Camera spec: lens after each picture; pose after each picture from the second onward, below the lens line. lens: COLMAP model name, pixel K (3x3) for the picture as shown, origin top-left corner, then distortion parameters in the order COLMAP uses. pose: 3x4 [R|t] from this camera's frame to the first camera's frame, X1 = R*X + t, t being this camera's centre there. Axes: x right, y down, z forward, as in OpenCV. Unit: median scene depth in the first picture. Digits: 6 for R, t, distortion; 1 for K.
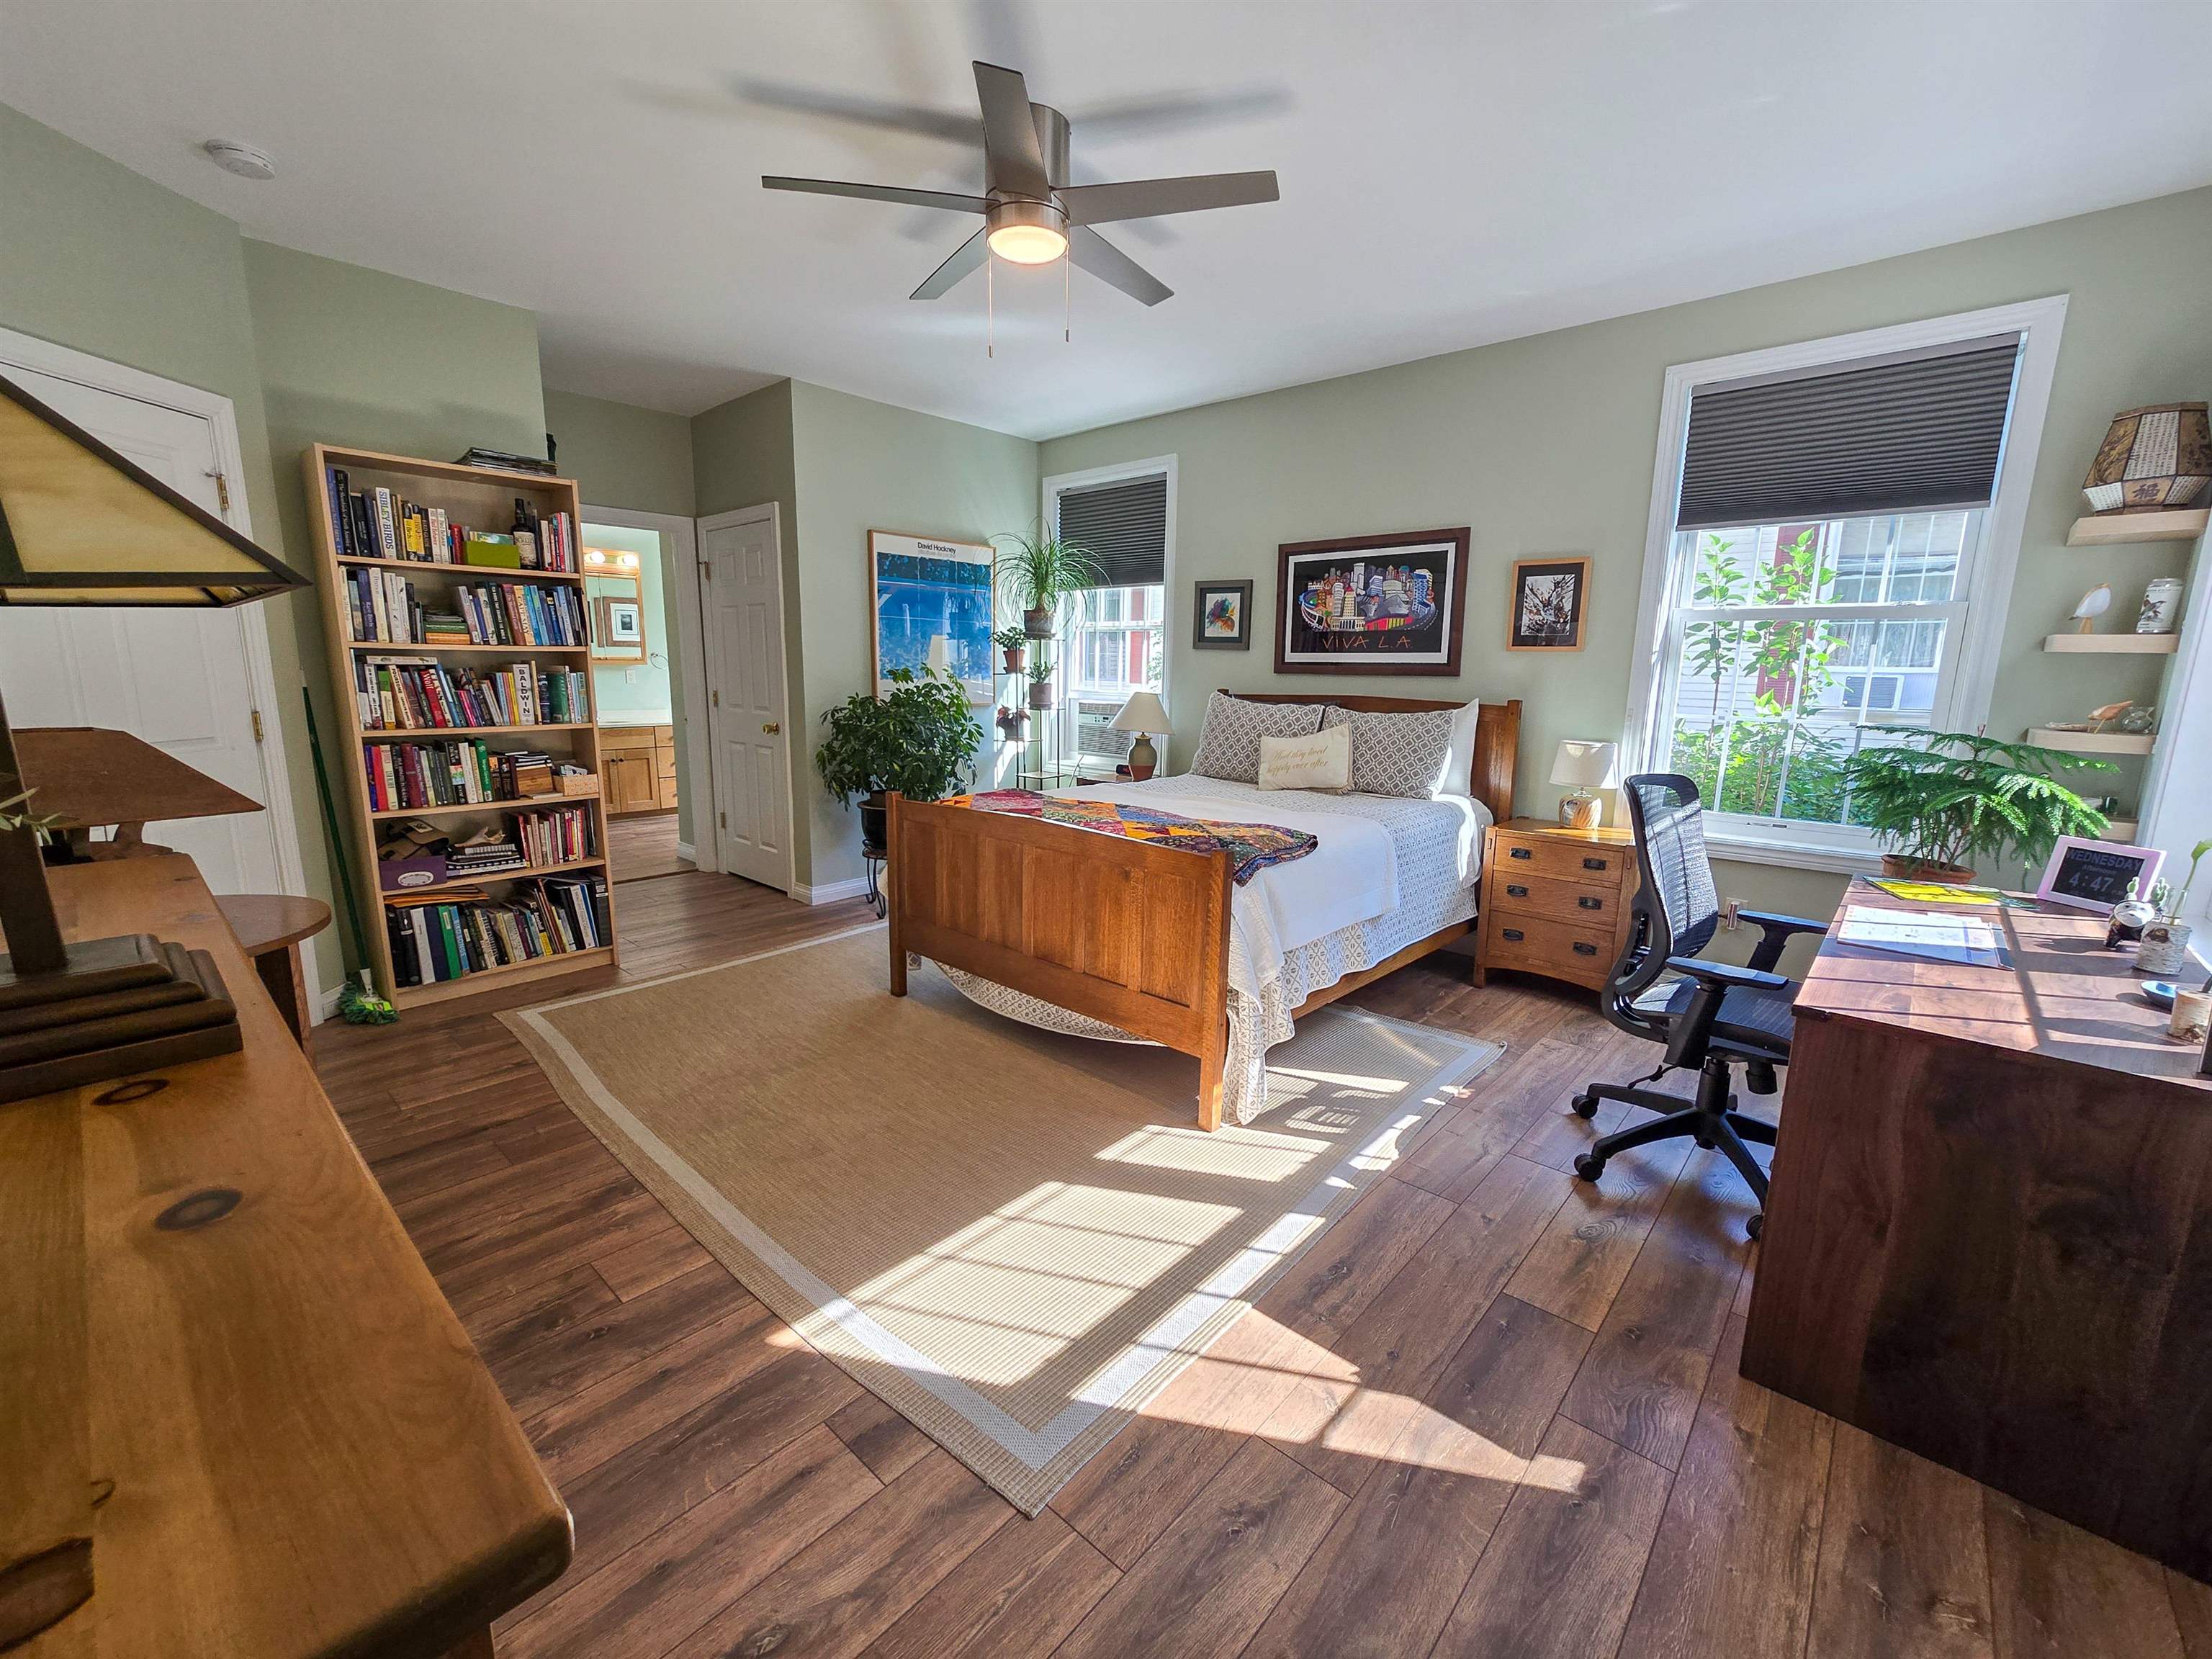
lens RADIAL K [[913.8, 0, 1116.4], [0, 913.8, 830.4], [0, 0, 1]] dist [-0.000204, 0.000961]
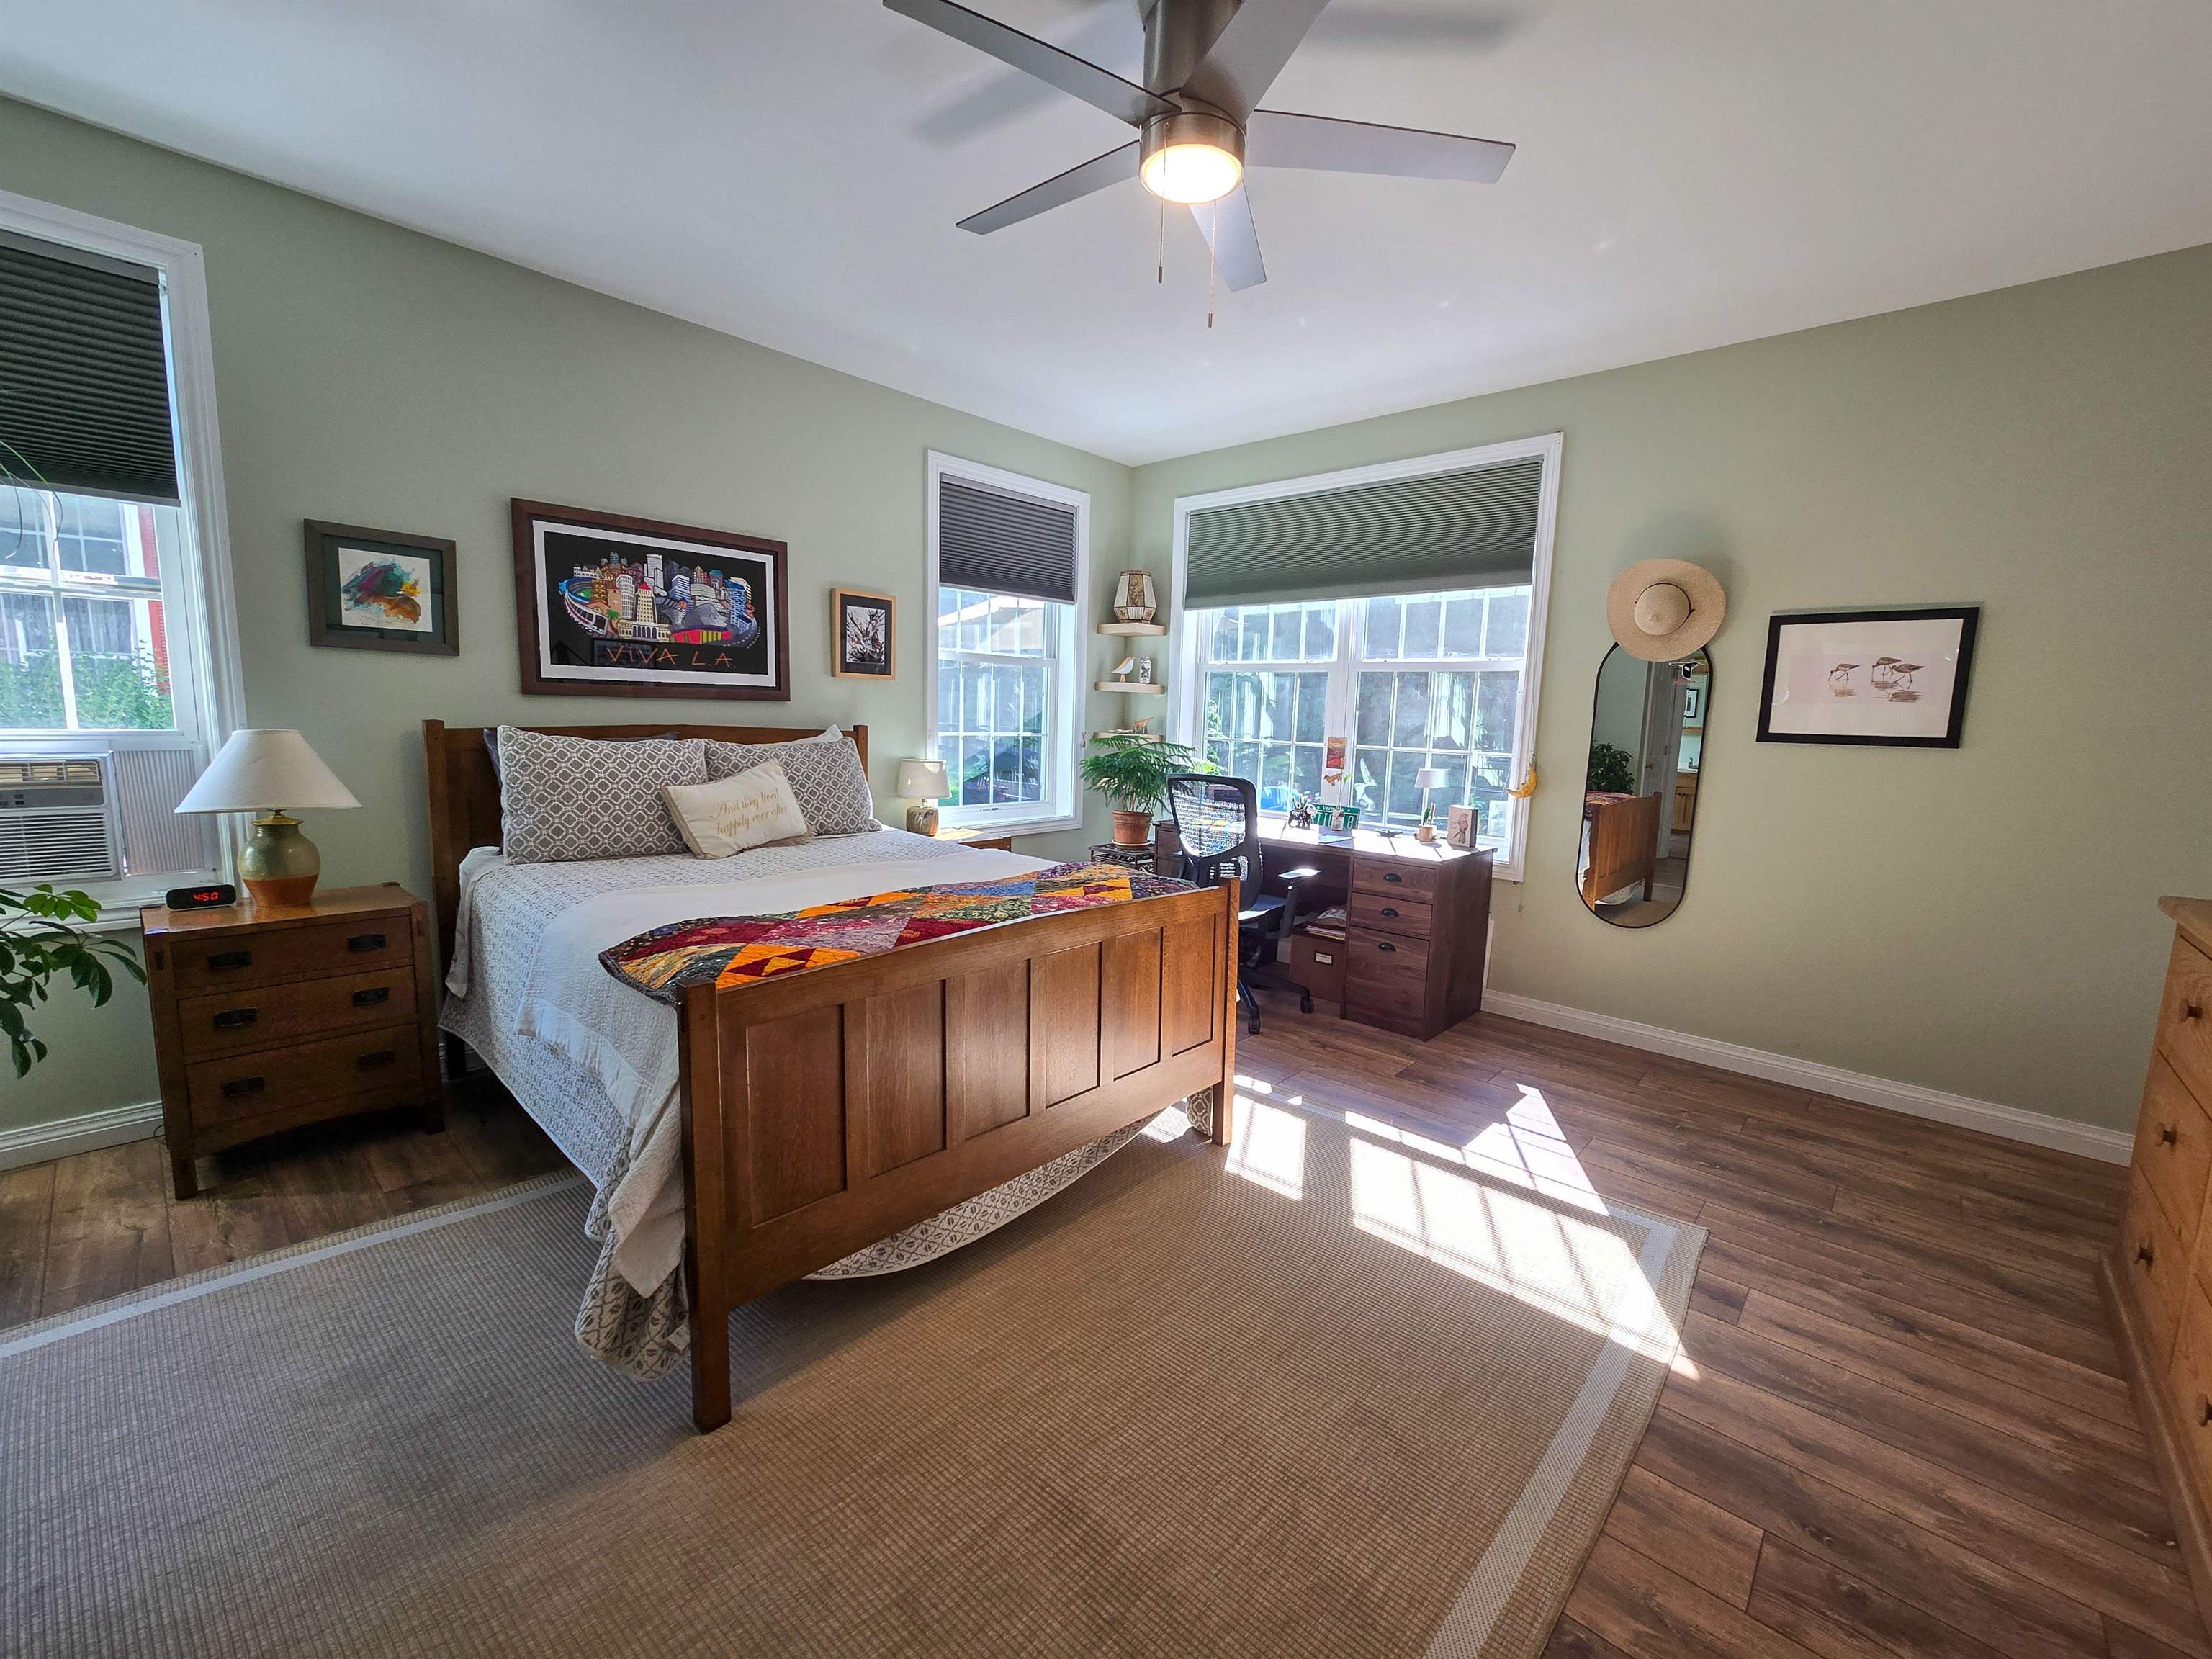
lens RADIAL K [[913.8, 0, 1116.4], [0, 913.8, 830.6], [0, 0, 1]] dist [-0.000204, 0.000961]
pose [[0.003758, -0.147110, 0.989113, -0.622907], [0.145972, 0.978606, 0.144993, -0.137938], [-0.989282, 0.143838, 0.025152, 0.729237]]
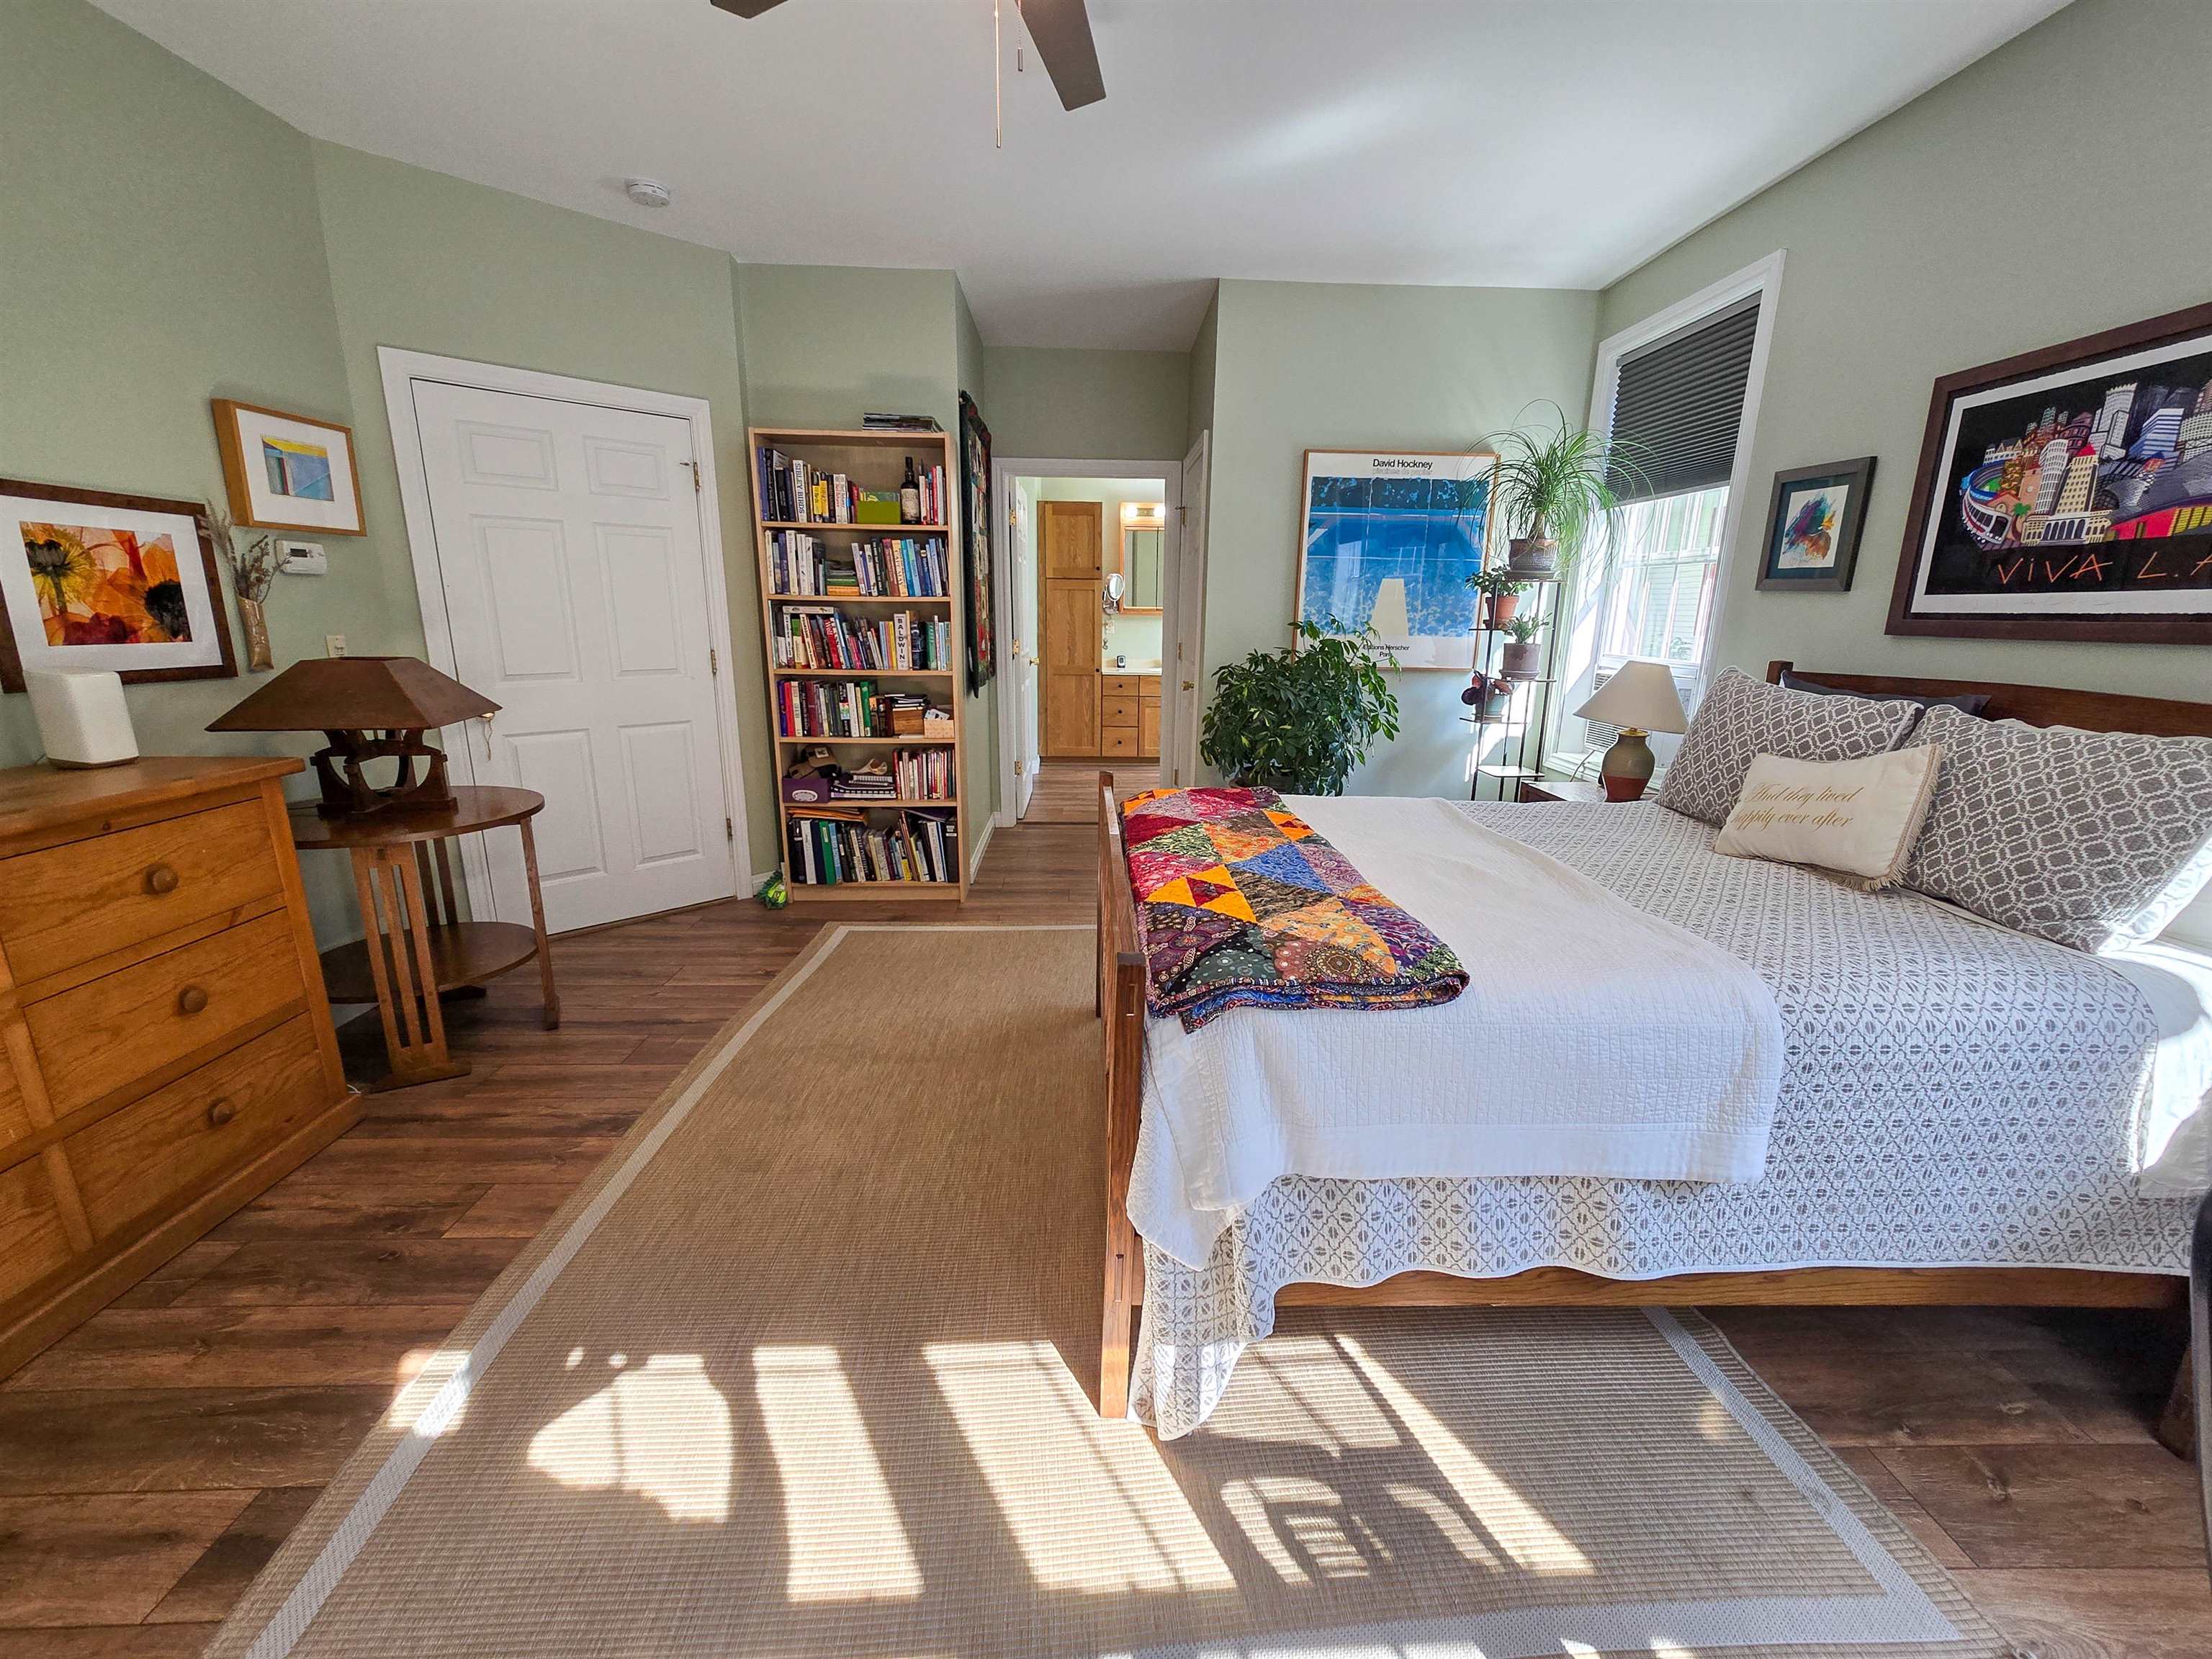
lens RADIAL K [[913.8, 0, 1109.9], [0, 913.8, 832.0], [0, 0, 1]] dist [-0.000204, 0.000961]
pose [[0.695507, 0.168356, -0.698517, 0.315512], [-0.132948, 0.985529, 0.105157, -0.071335], [0.706112, 0.019728, 0.707825, 0.400290]]
